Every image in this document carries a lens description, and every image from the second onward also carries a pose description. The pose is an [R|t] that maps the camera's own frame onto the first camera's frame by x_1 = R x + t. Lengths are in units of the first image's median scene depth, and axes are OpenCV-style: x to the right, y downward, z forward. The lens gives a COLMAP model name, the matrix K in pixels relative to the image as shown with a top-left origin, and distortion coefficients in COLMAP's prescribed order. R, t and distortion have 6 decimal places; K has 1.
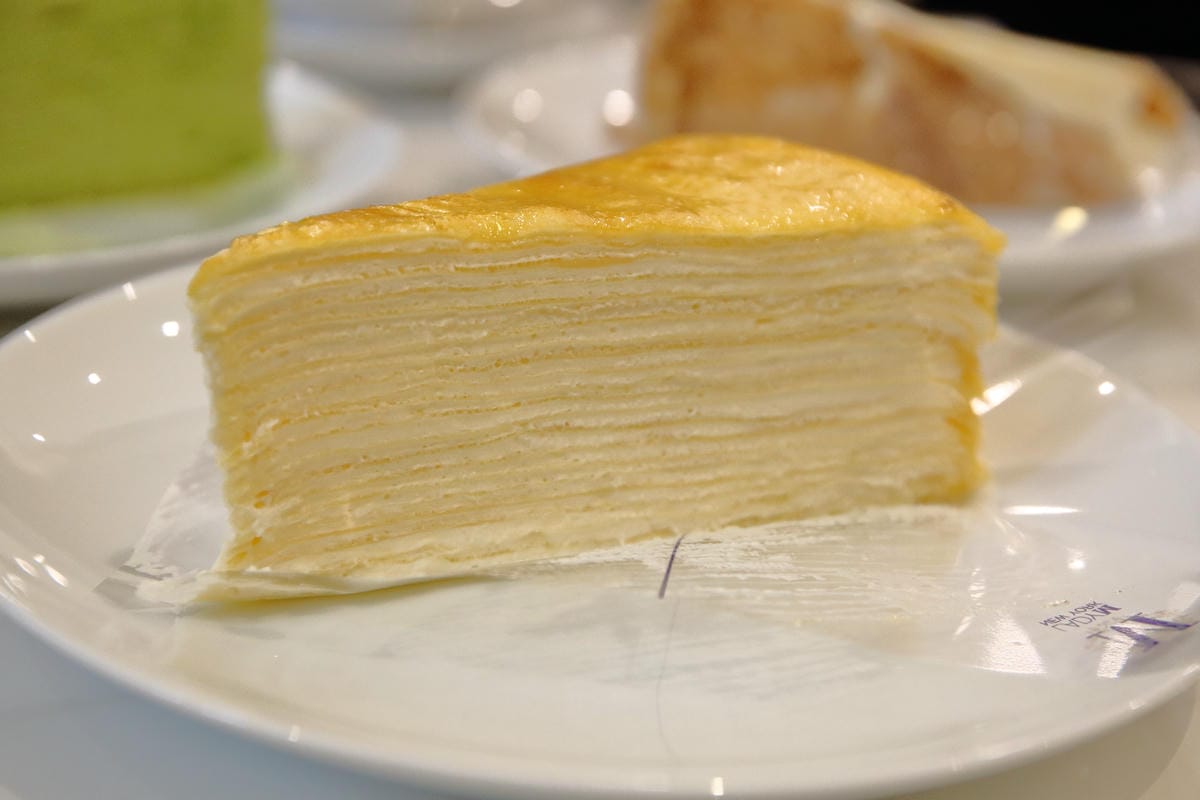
lens RADIAL K [[1878.5, 0, 600.0], [0, 1878.5, 400.0], [0, 0, 1]] dist [0.030732, -0.404267]
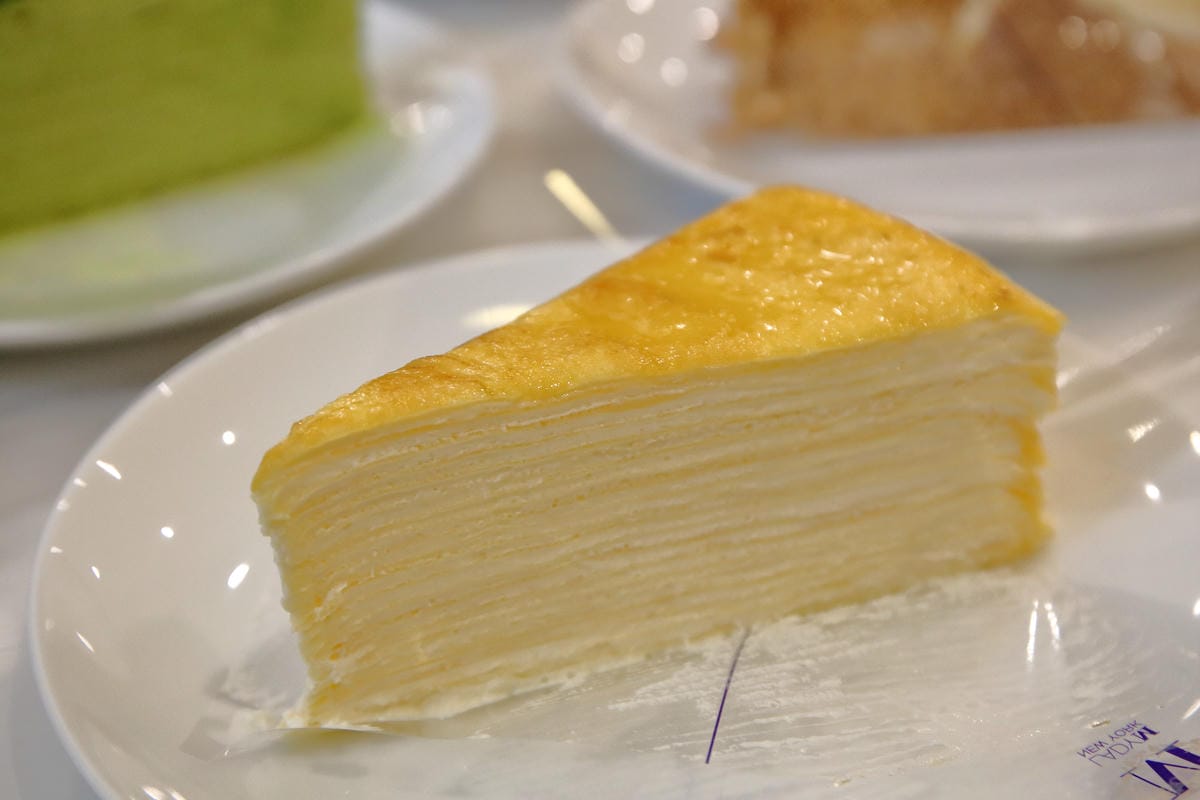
lens RADIAL K [[1878.5, 0, 600.0], [0, 1878.5, 400.0], [0, 0, 1]] dist [0.030732, -0.404267]
pose [[0.995824, -0.026828, -0.087258, 0.062856], [0.039877, 0.987663, 0.151433, -0.232349], [0.082119, -0.154280, 0.984609, -0.017122]]
